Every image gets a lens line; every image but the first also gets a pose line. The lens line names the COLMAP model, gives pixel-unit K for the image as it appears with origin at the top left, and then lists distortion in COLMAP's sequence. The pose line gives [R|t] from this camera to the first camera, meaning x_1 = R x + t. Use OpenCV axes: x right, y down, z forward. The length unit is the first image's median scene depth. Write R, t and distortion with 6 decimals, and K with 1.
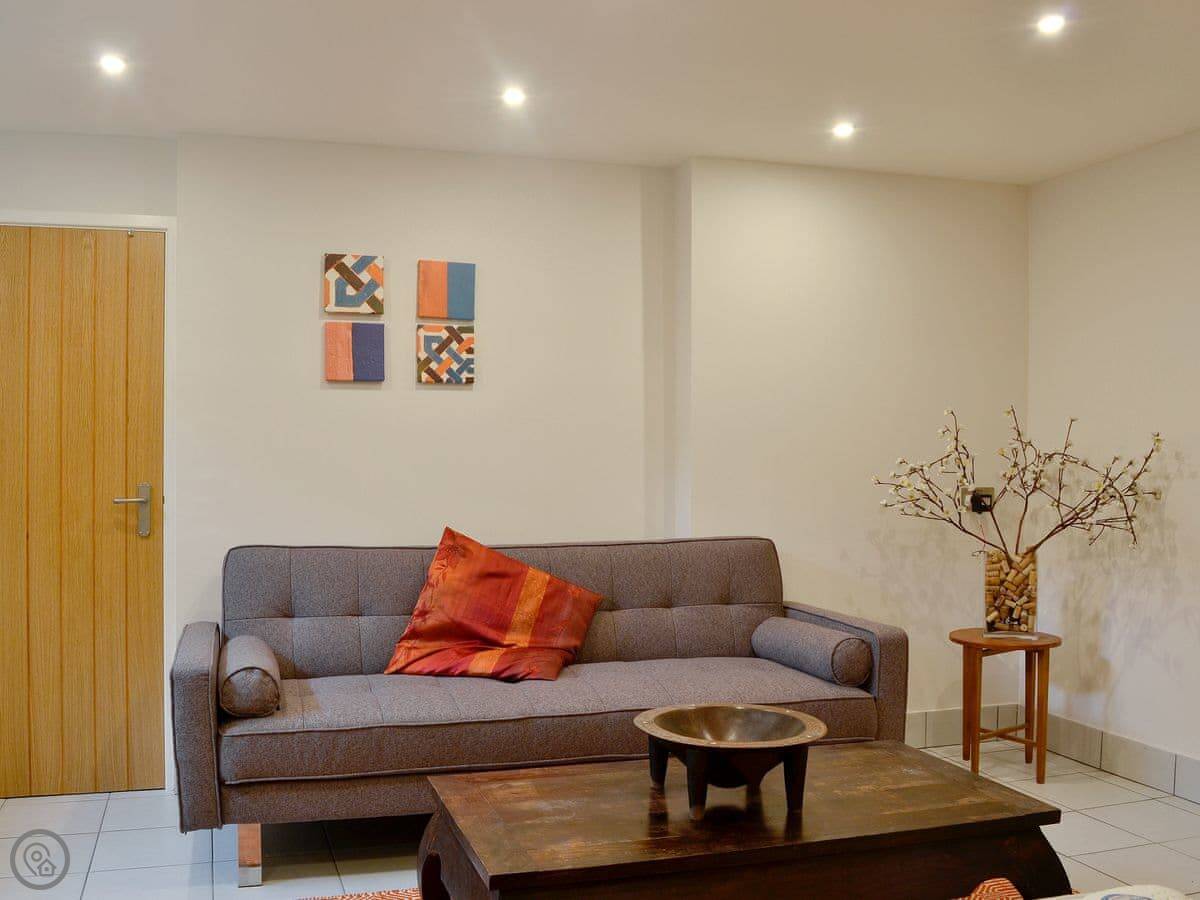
lens RADIAL K [[1160.0, 0, 596.5], [0, 1160.0, 444.3], [0, 0, 1]] dist [-0.061758, 0.000000]
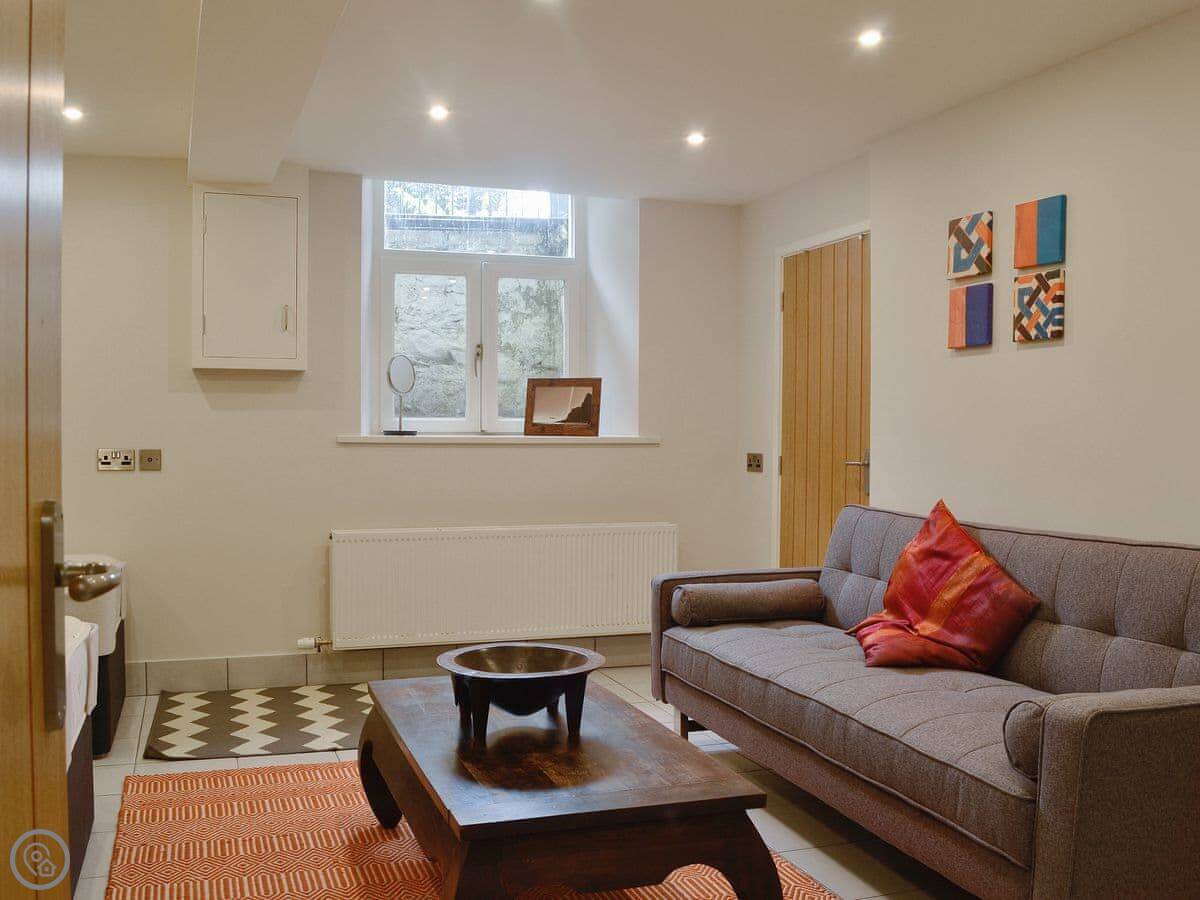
lens RADIAL K [[1160.0, 0, 596.3], [0, 1160.0, 457.6], [0, 0, 1]] dist [-0.061758, 0.000000]
pose [[0.025417, 0.018535, -0.999505, 0.730508], [0.006957, 0.999801, 0.018717, 0.017159], [0.999653, -0.007429, 0.025283, 0.650920]]
